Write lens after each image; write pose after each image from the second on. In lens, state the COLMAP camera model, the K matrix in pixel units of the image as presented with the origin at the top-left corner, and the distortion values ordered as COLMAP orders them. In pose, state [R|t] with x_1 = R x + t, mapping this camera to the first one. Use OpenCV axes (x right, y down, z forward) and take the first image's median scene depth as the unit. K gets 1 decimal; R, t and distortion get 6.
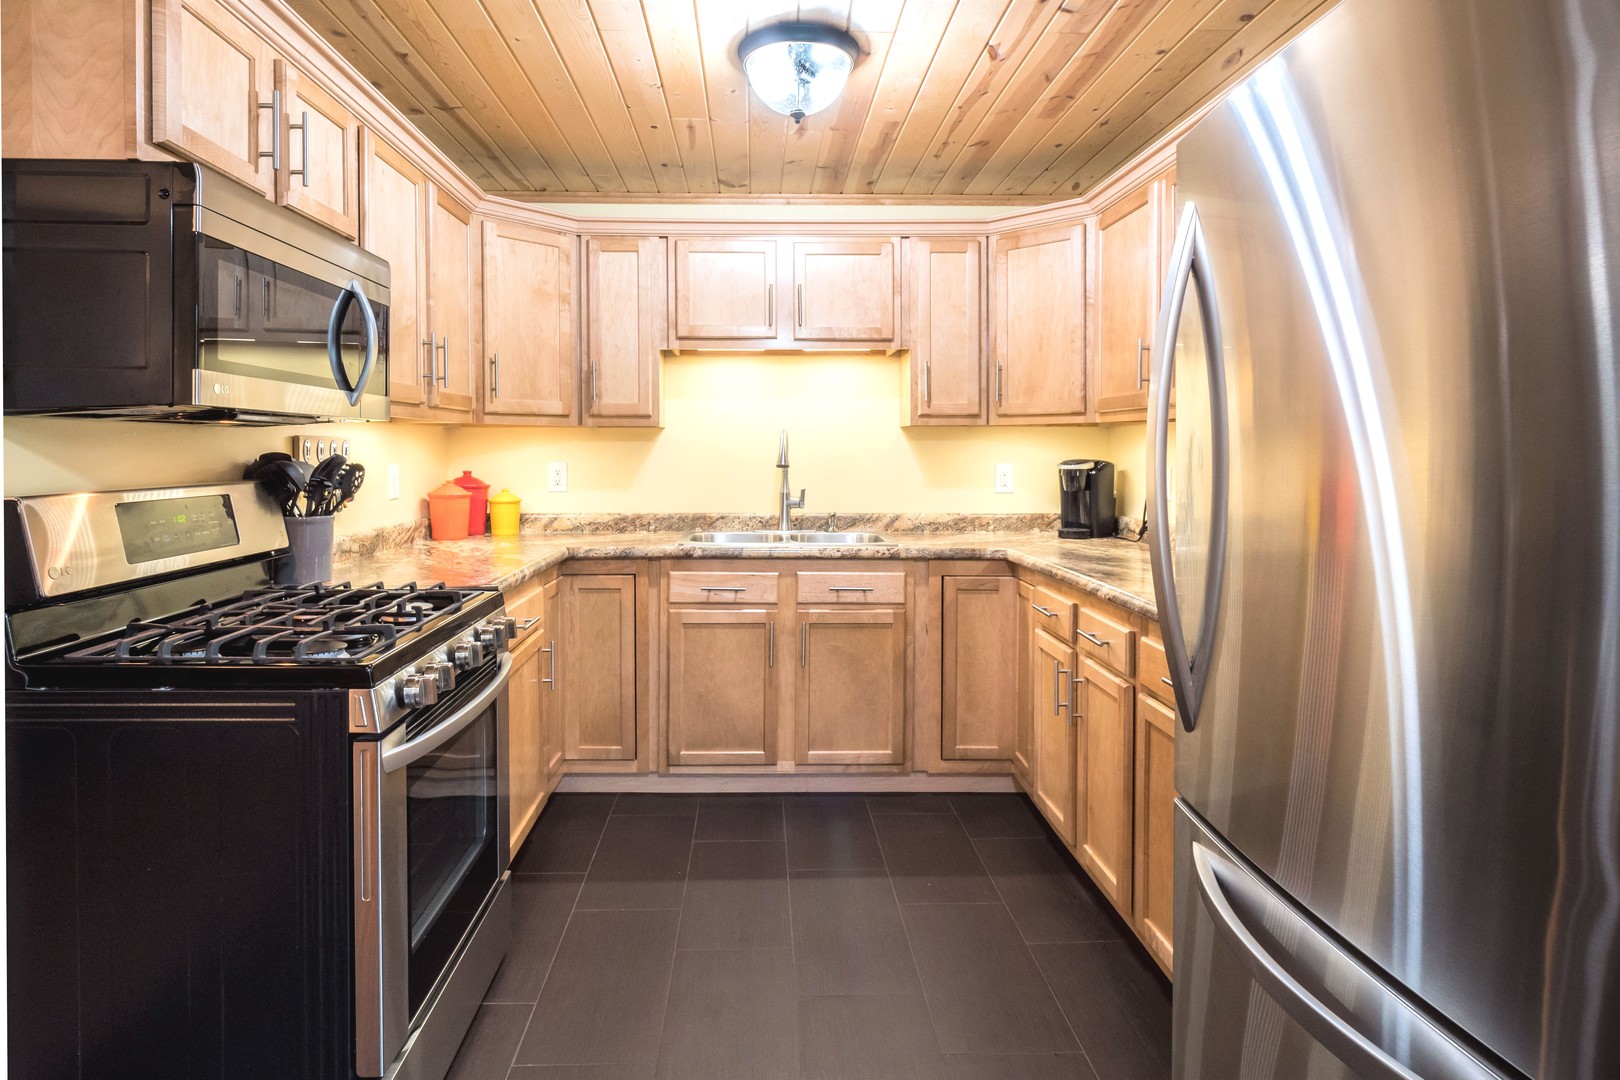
lens RADIAL K [[870.7, 0, 782.3], [0, 870.7, 462.8], [0, 0, 1]] dist [-0.000711, -0.001306]
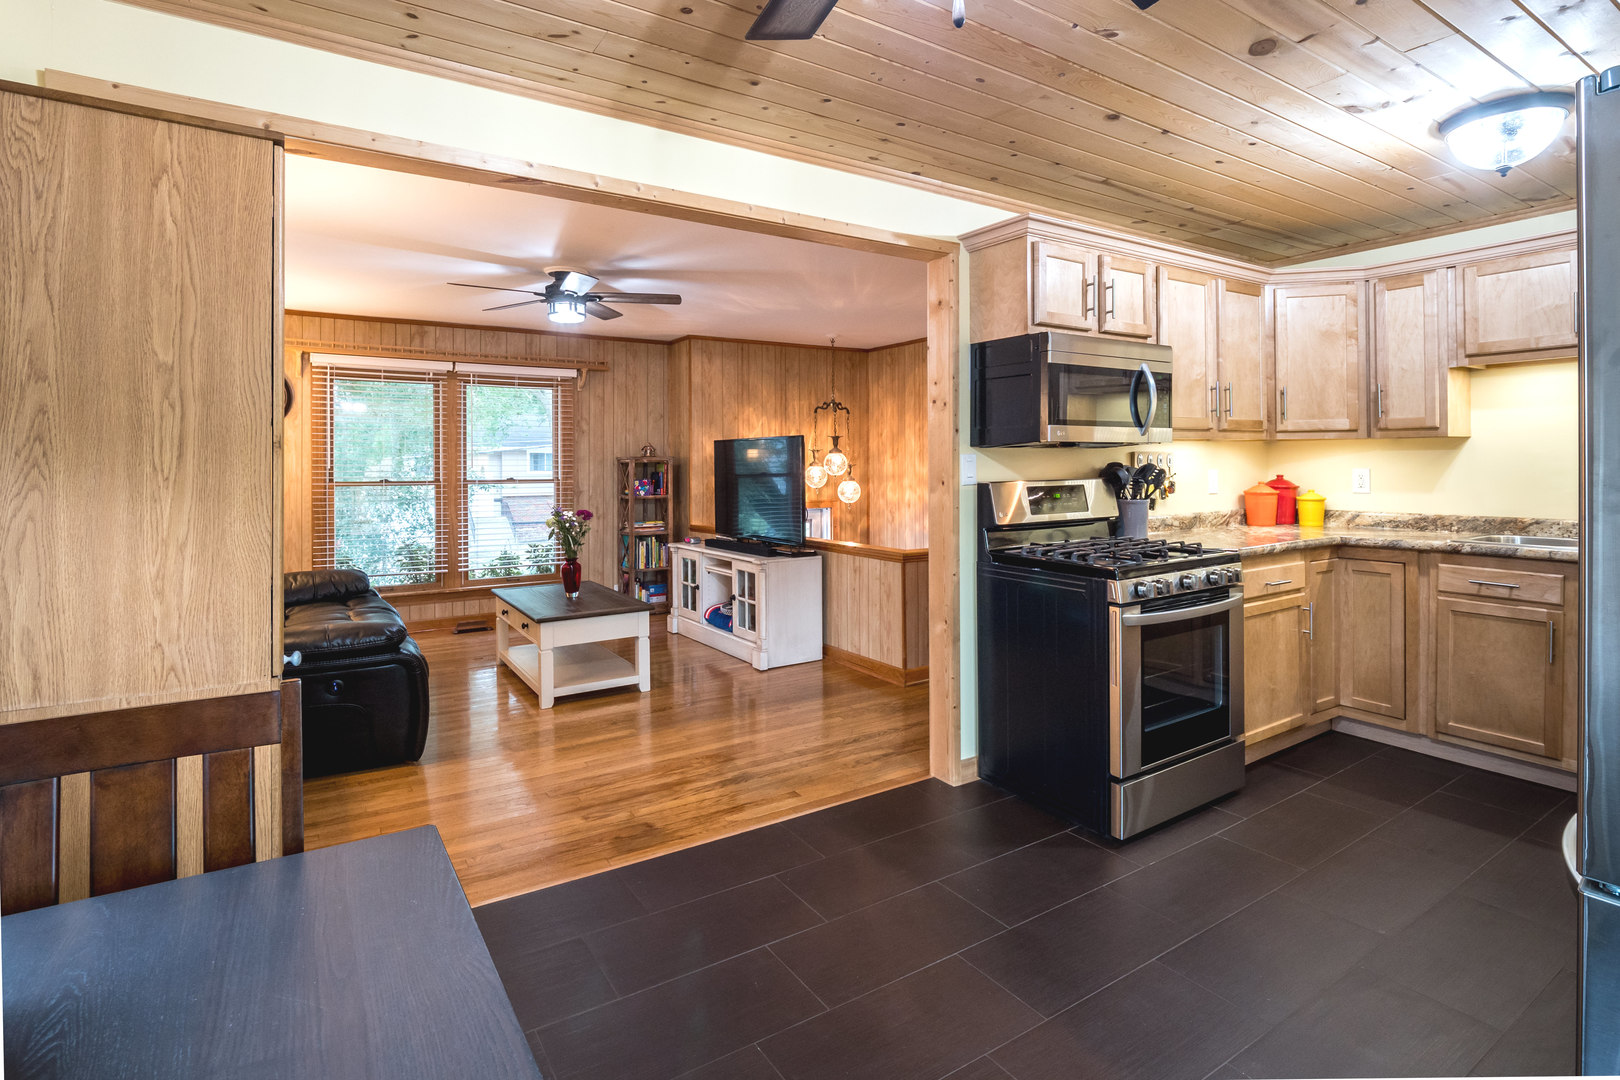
lens RADIAL K [[798.8, 0, 797.1], [0, 798.8, 465.9], [0, 0, 1]] dist [-0.018092, -0.000040]
pose [[0.511632, 0.000621, -0.859204, 0.328217], [-0.003186, 0.999994, -0.001174, -0.000448], [0.859199, 0.003338, 0.511631, -0.258363]]
